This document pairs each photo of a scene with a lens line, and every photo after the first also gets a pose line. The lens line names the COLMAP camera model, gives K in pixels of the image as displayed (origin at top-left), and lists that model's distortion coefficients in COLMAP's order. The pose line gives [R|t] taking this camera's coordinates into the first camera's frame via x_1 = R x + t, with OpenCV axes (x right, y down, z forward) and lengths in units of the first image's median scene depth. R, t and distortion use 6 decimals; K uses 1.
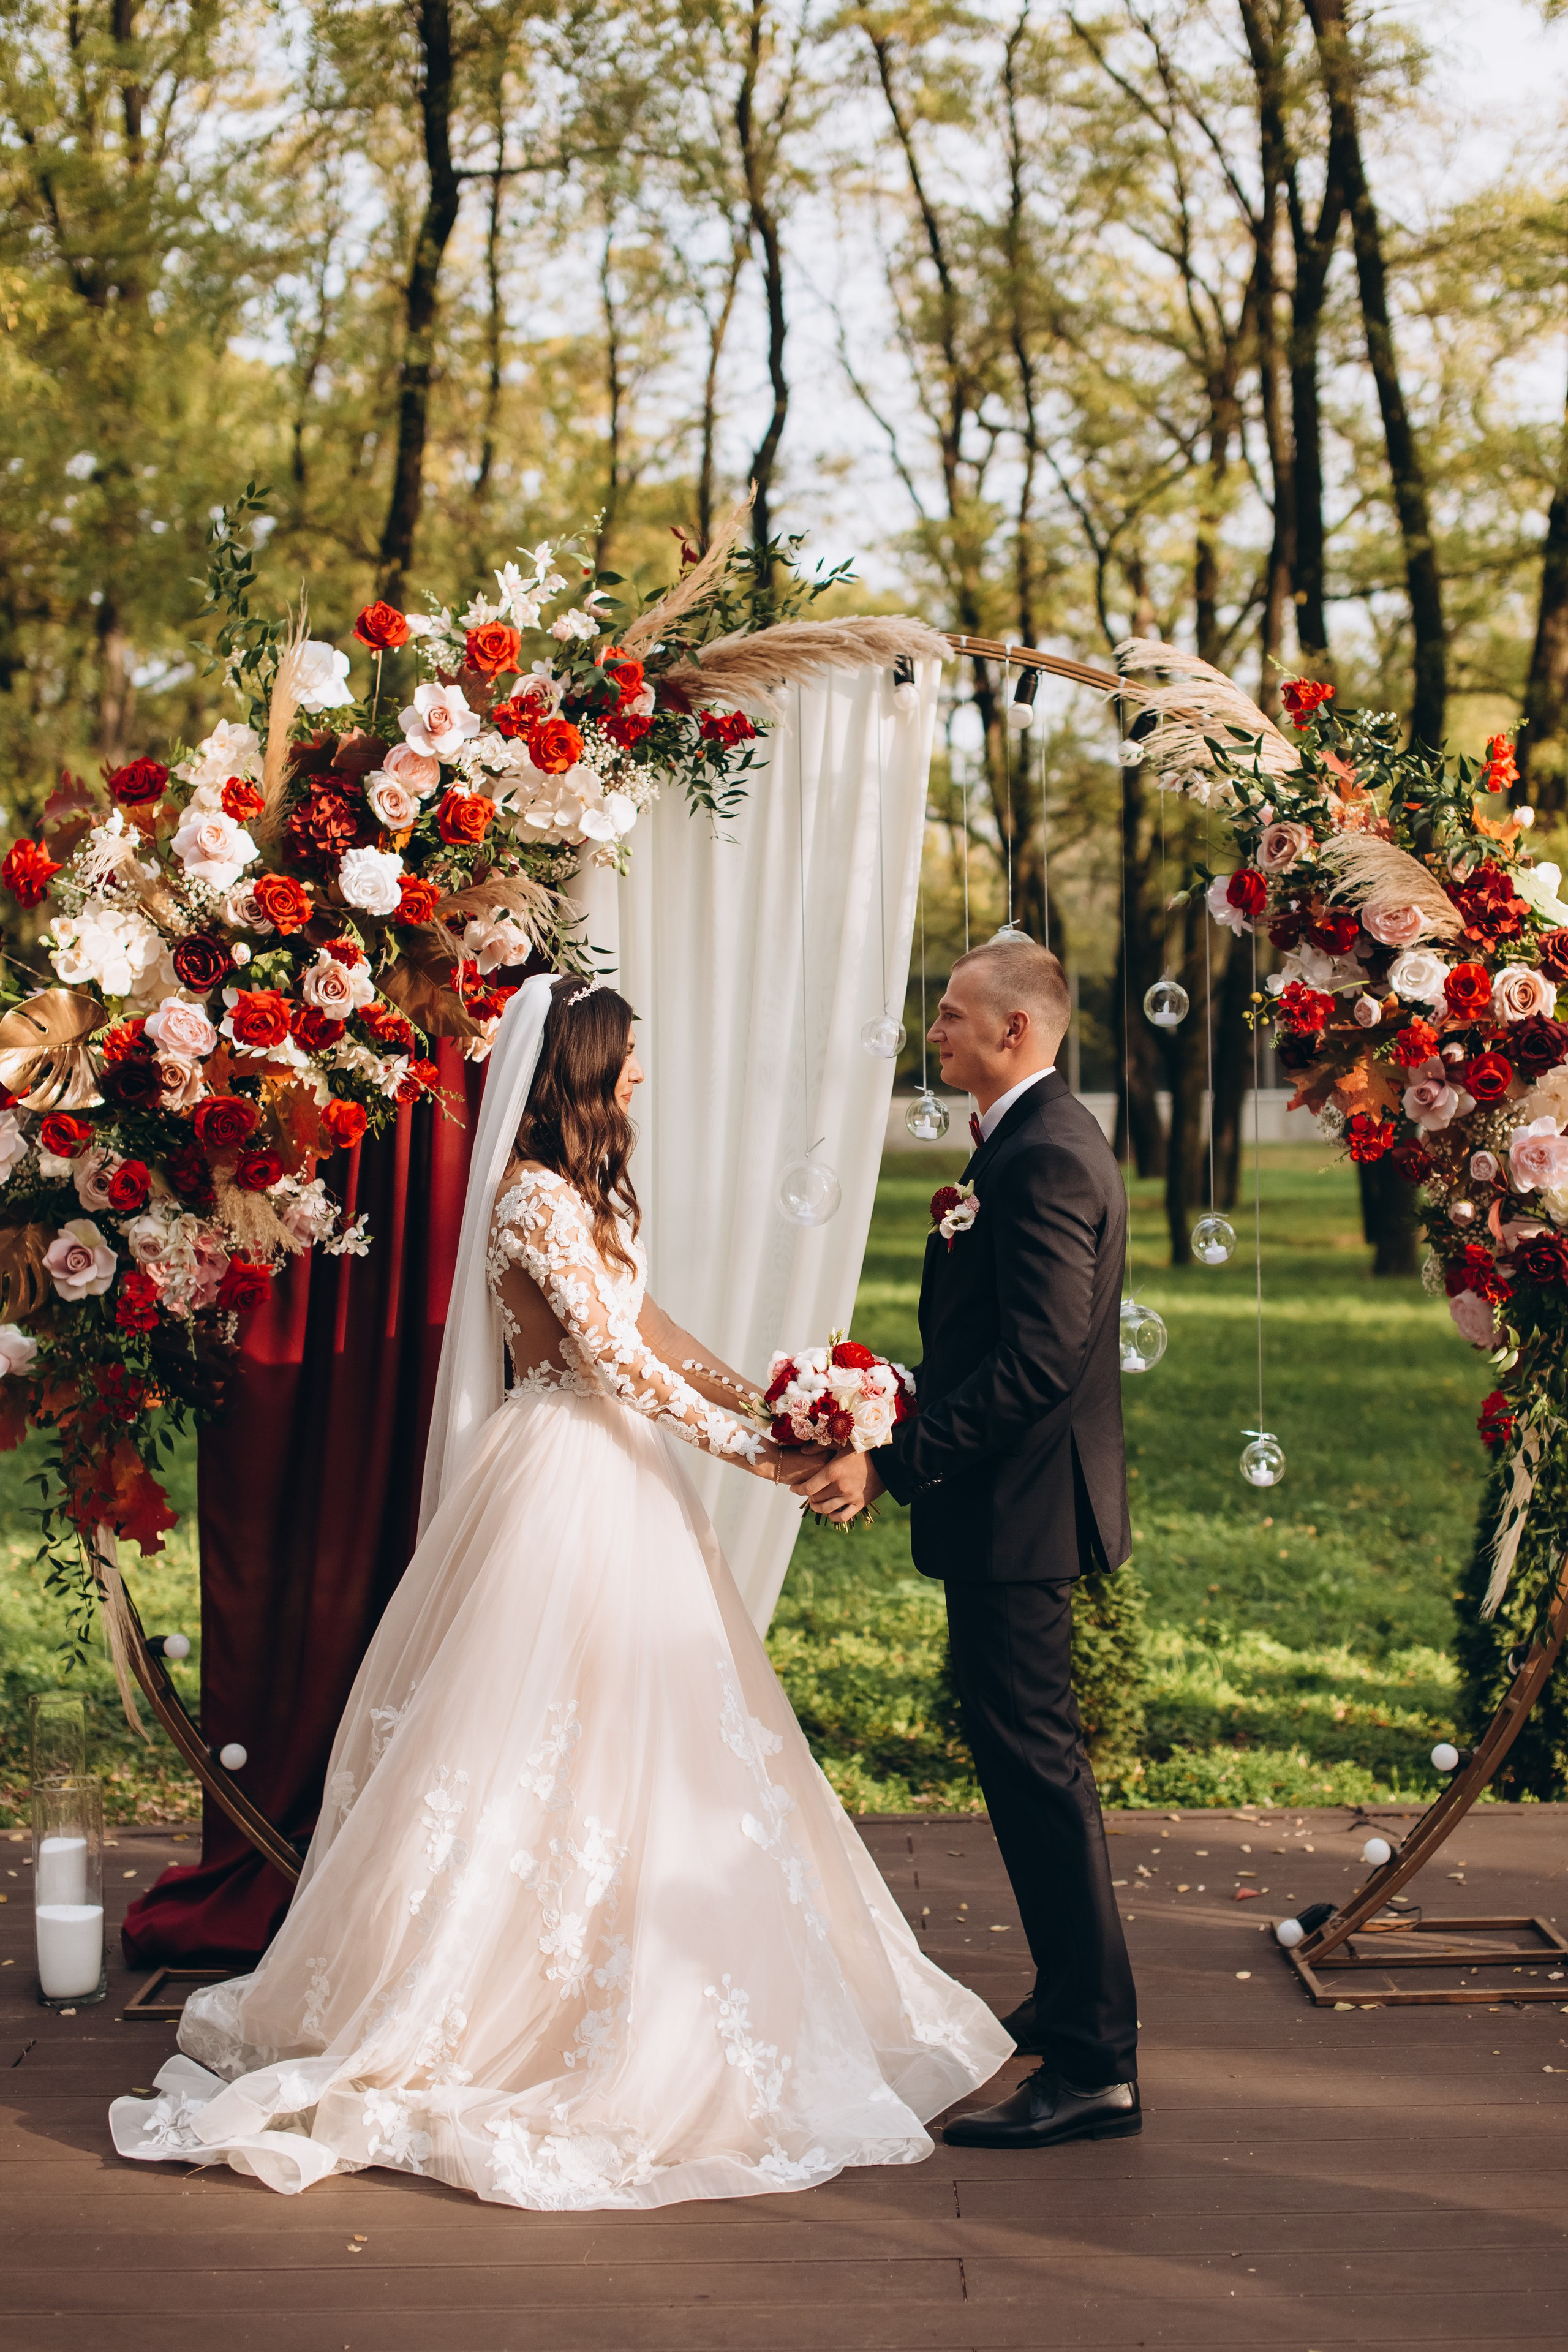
lens RADIAL K [[3288.0, 0, 808.6], [0, 3288.0, 1126.7], [0, 0, 1]] dist [0.132041, -0.698522]
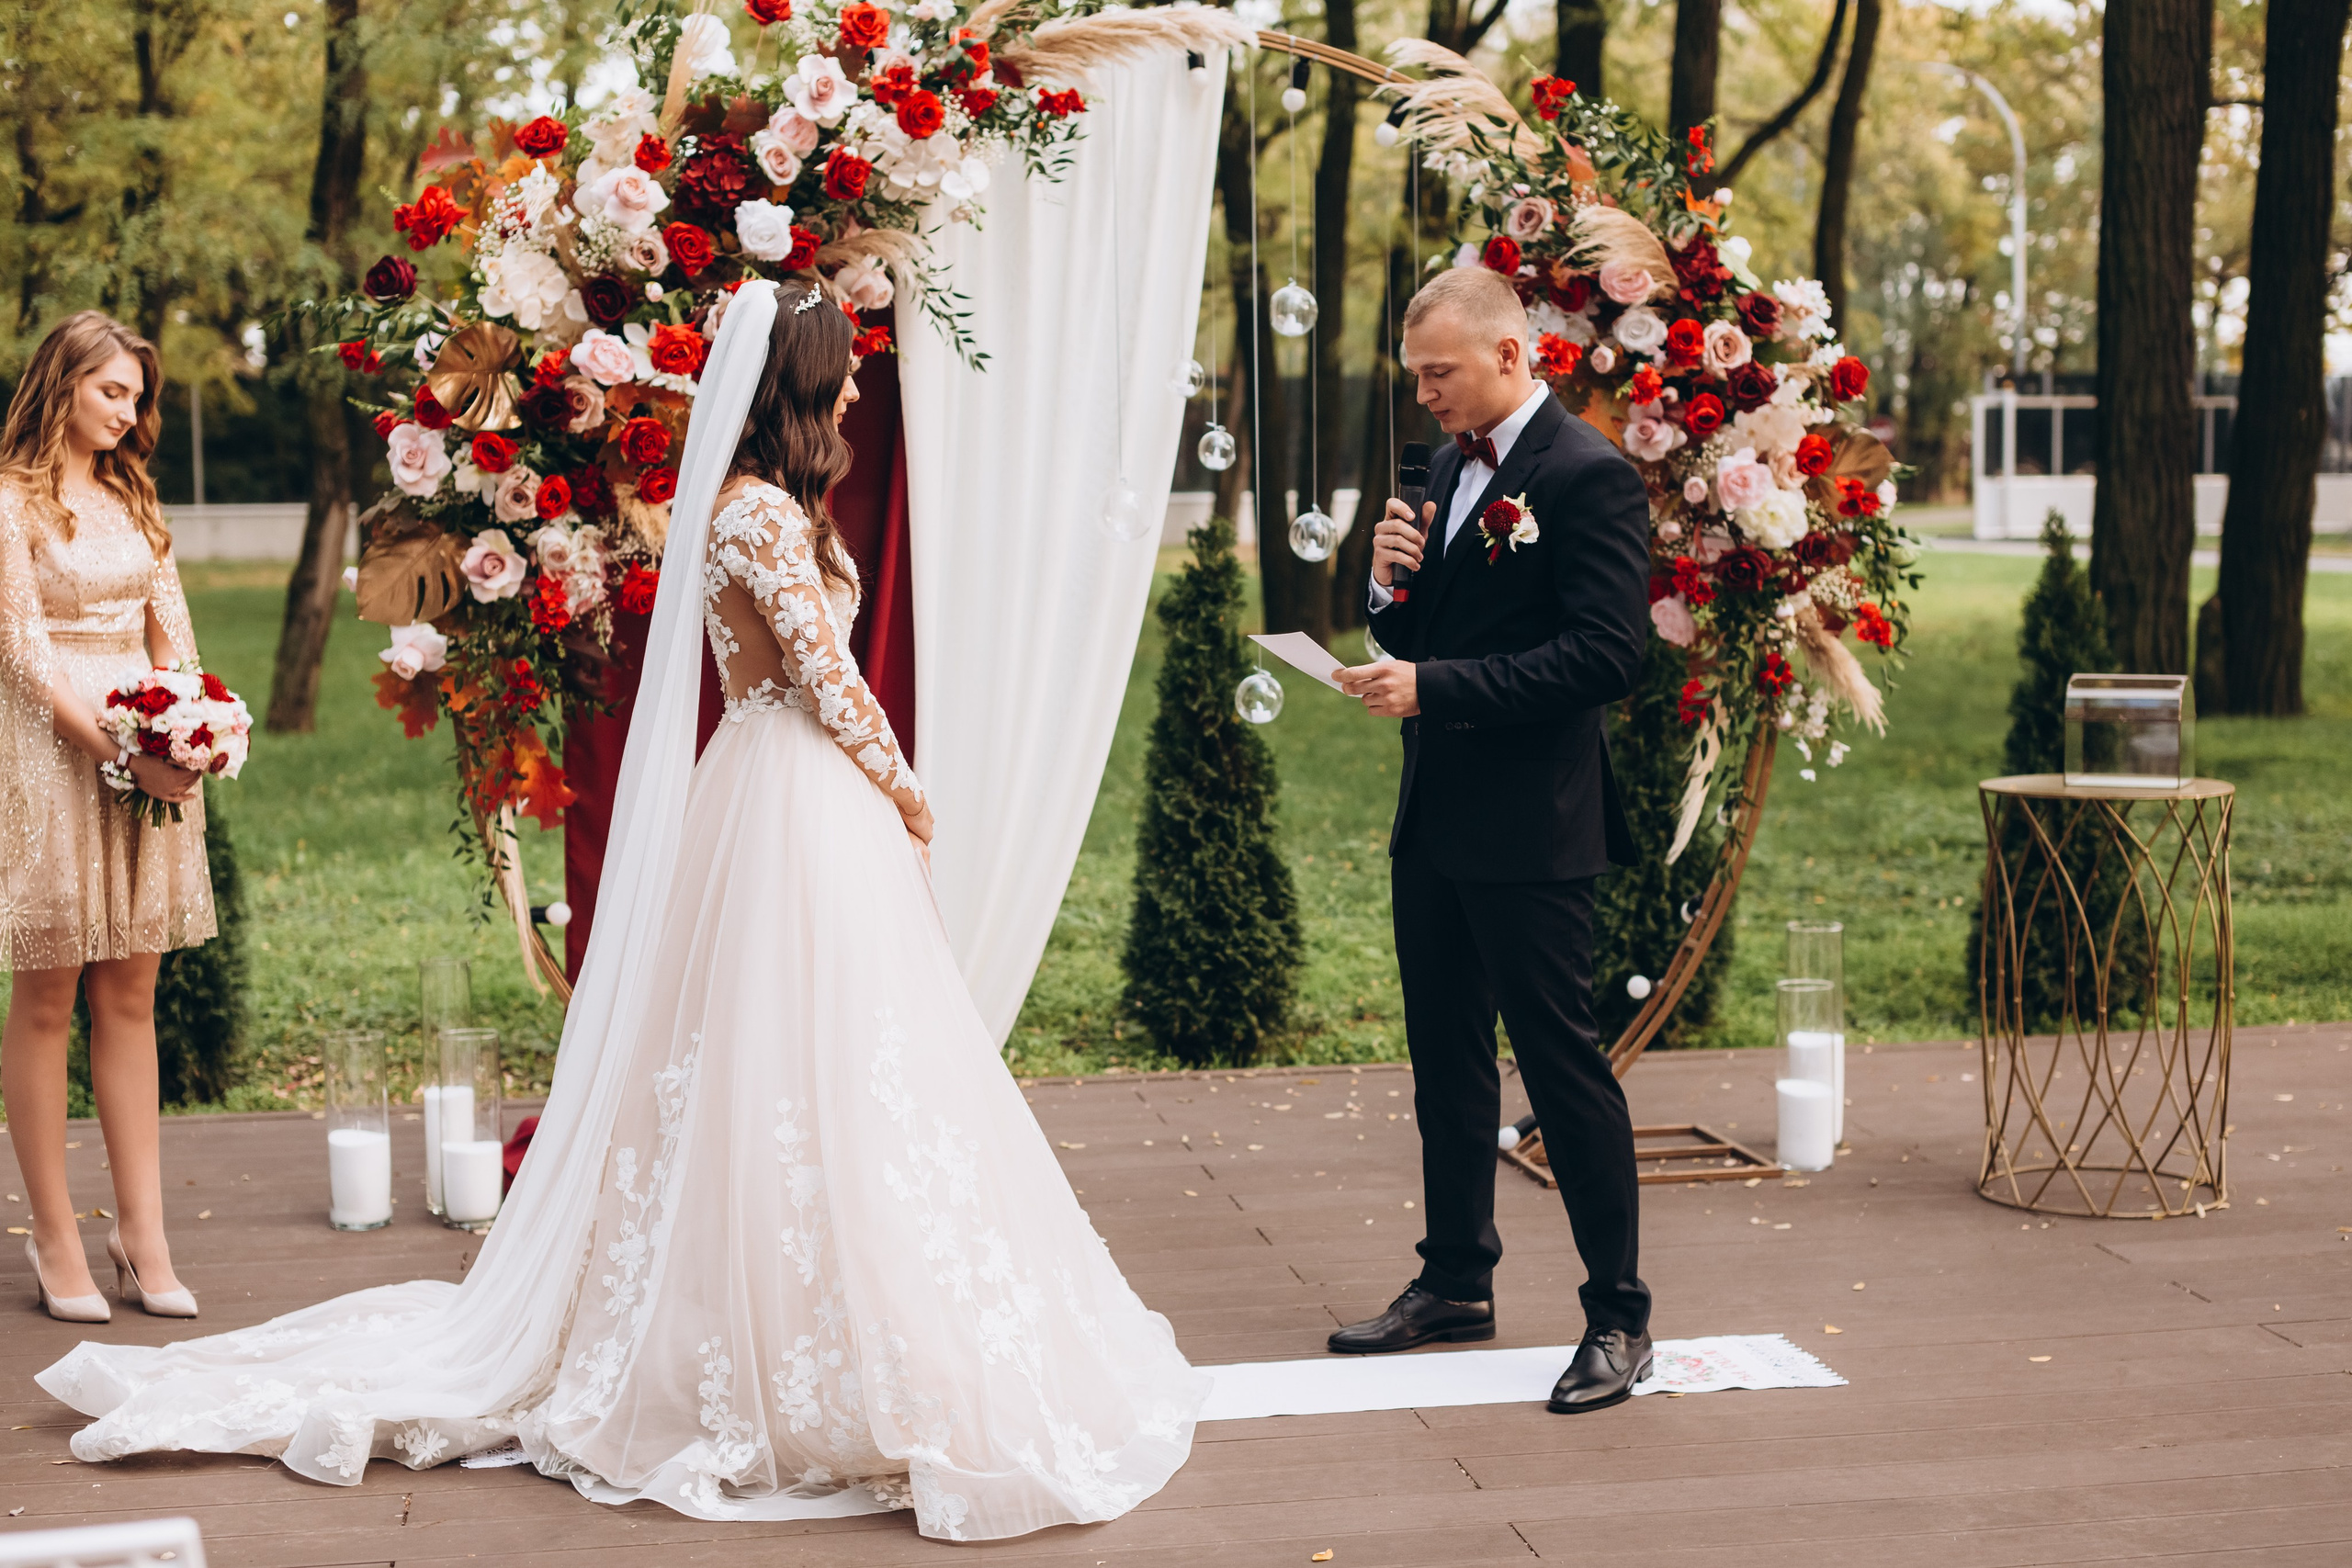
lens RADIAL K [[3367.8, 0, 1226.1], [0, 3367.8, 771.9], [0, 0, 1]] dist [0.102802, -0.432075]
pose [[0.982803, -0.008615, 0.184457, -0.187512], [-0.003881, 0.997727, 0.067277, 0.031746], [-0.184617, -0.066836, 0.980535, -0.177597]]
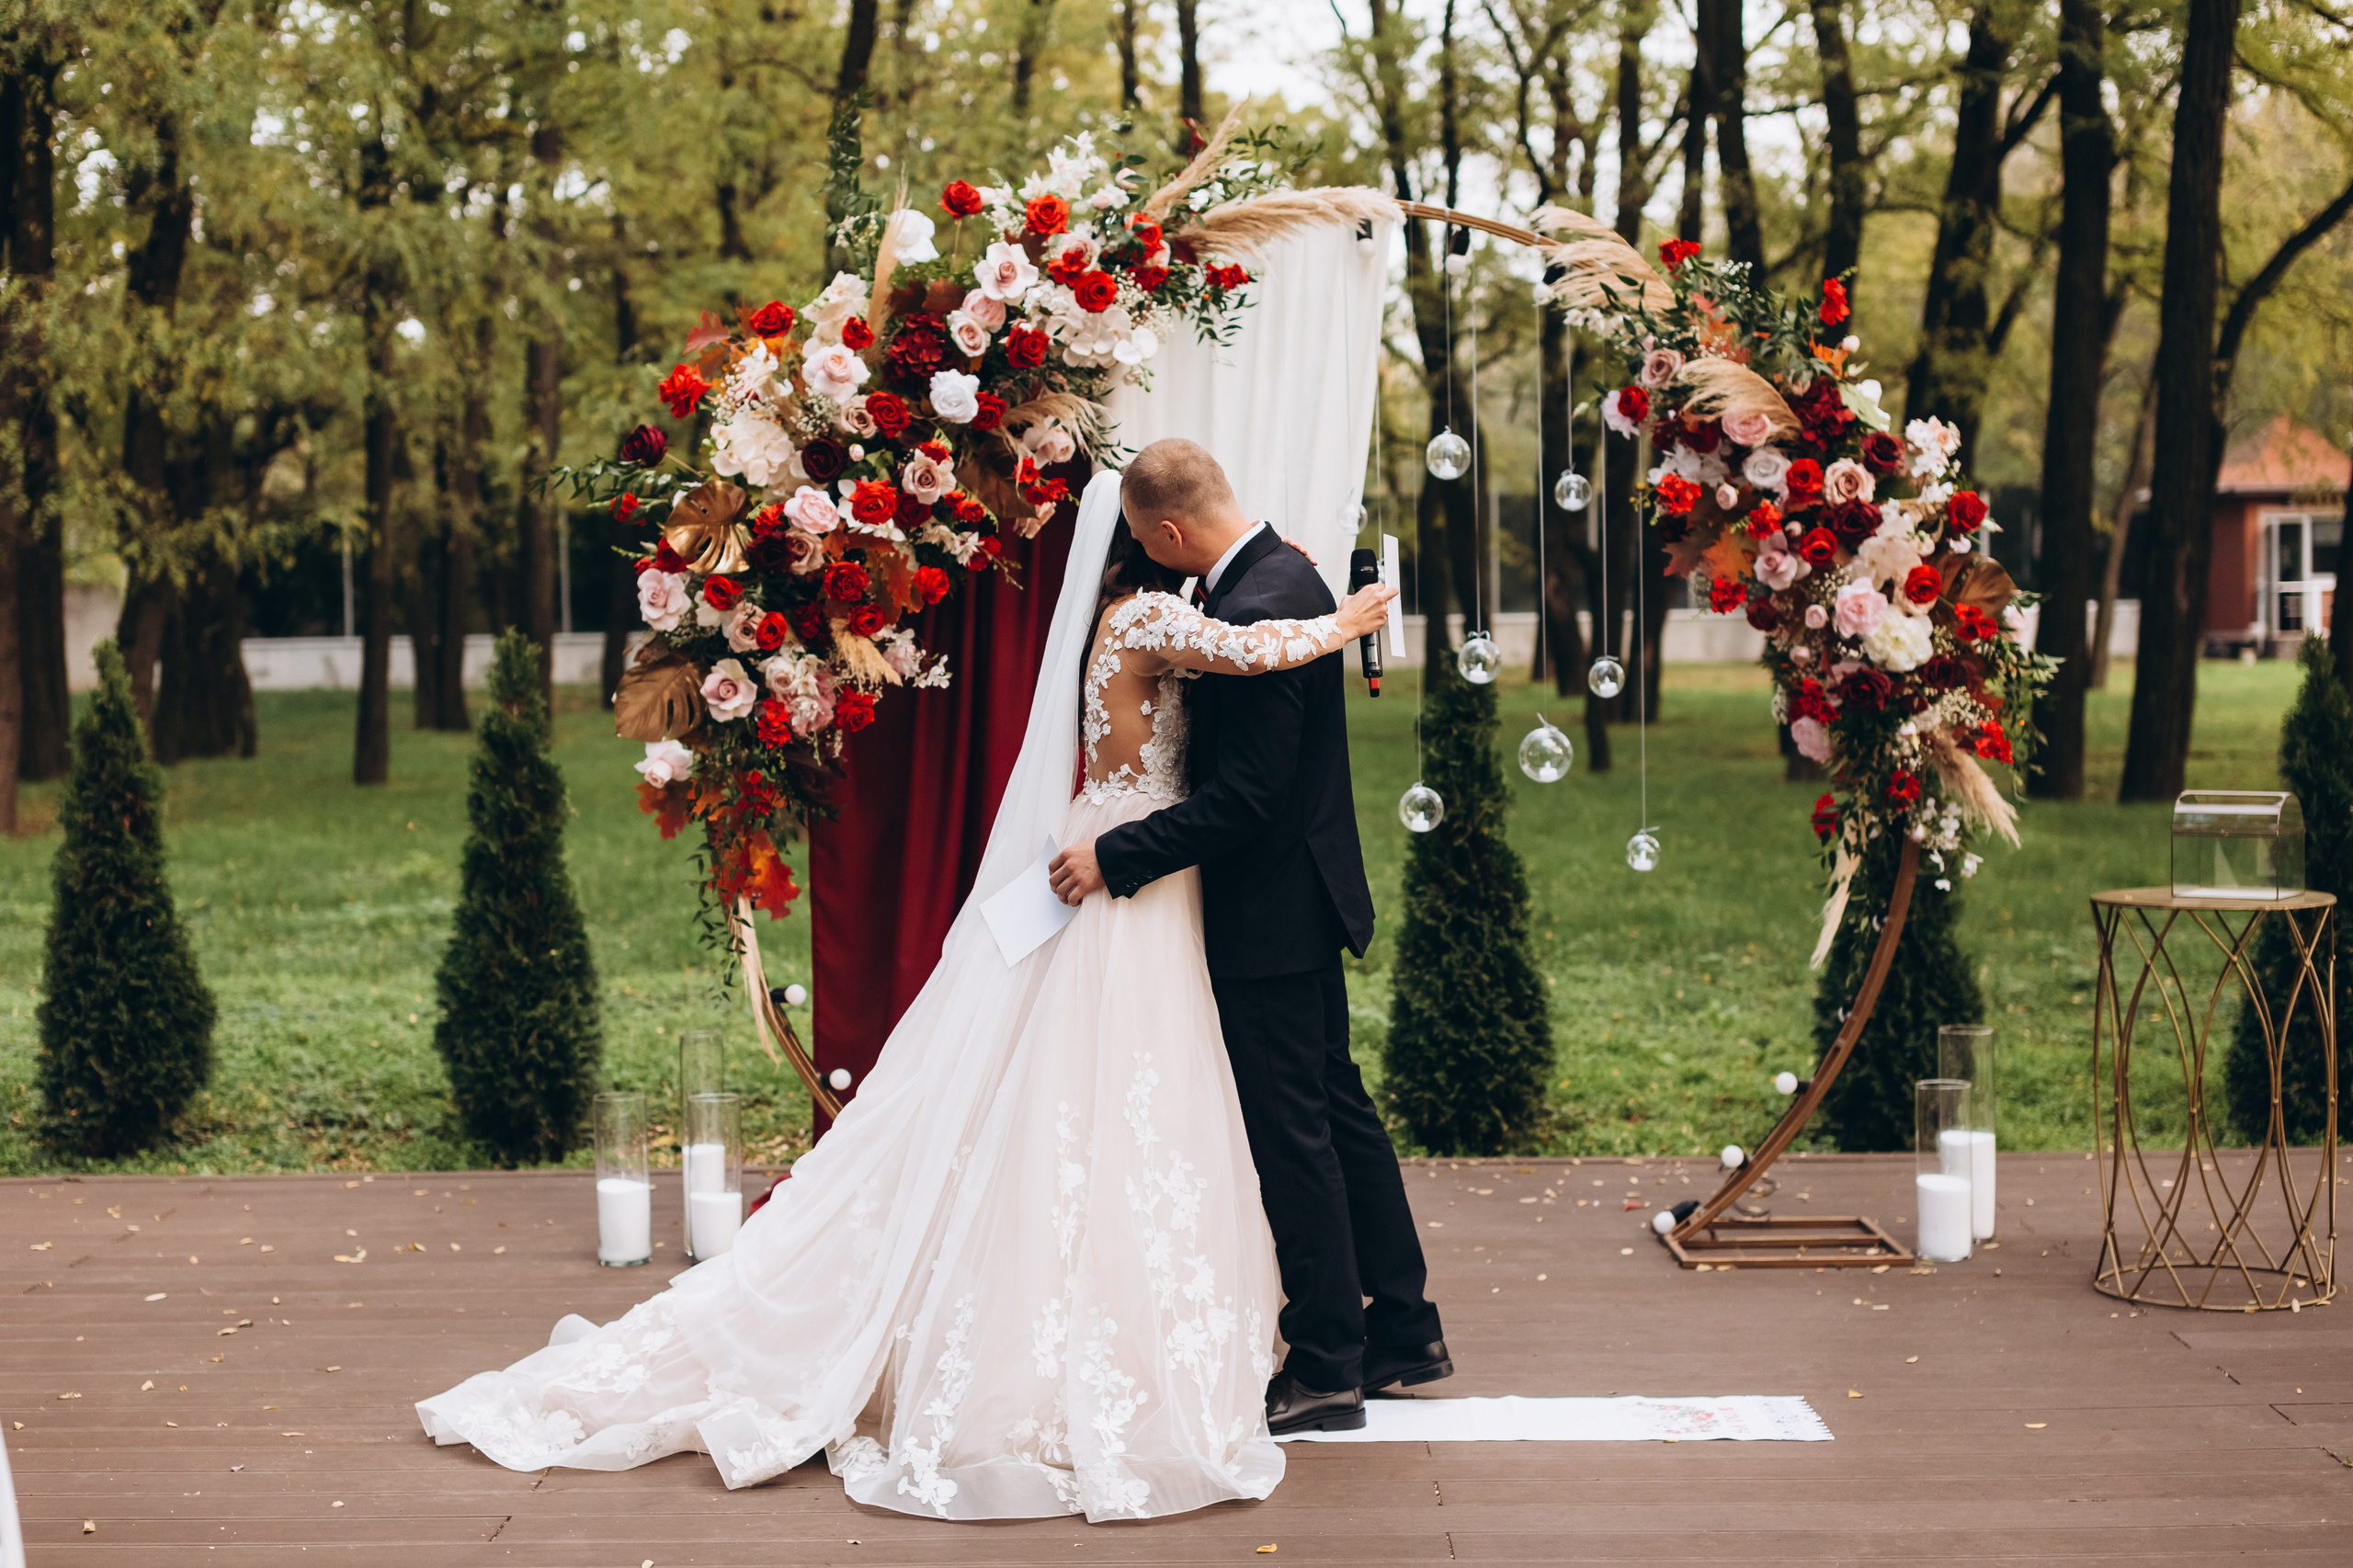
lens RADIAL K [[3445.6, 0, 1130.6], [0, 3445.6, 775.0], [0, 0, 1]] dist [0.106466, -0.558401]
pose [[0.999699, 0.001258, -0.024499, -0.029202], [-0.000431, 0.999431, 0.033725, 0.027702], [0.024528, -0.033704, 0.999131, -0.350249]]
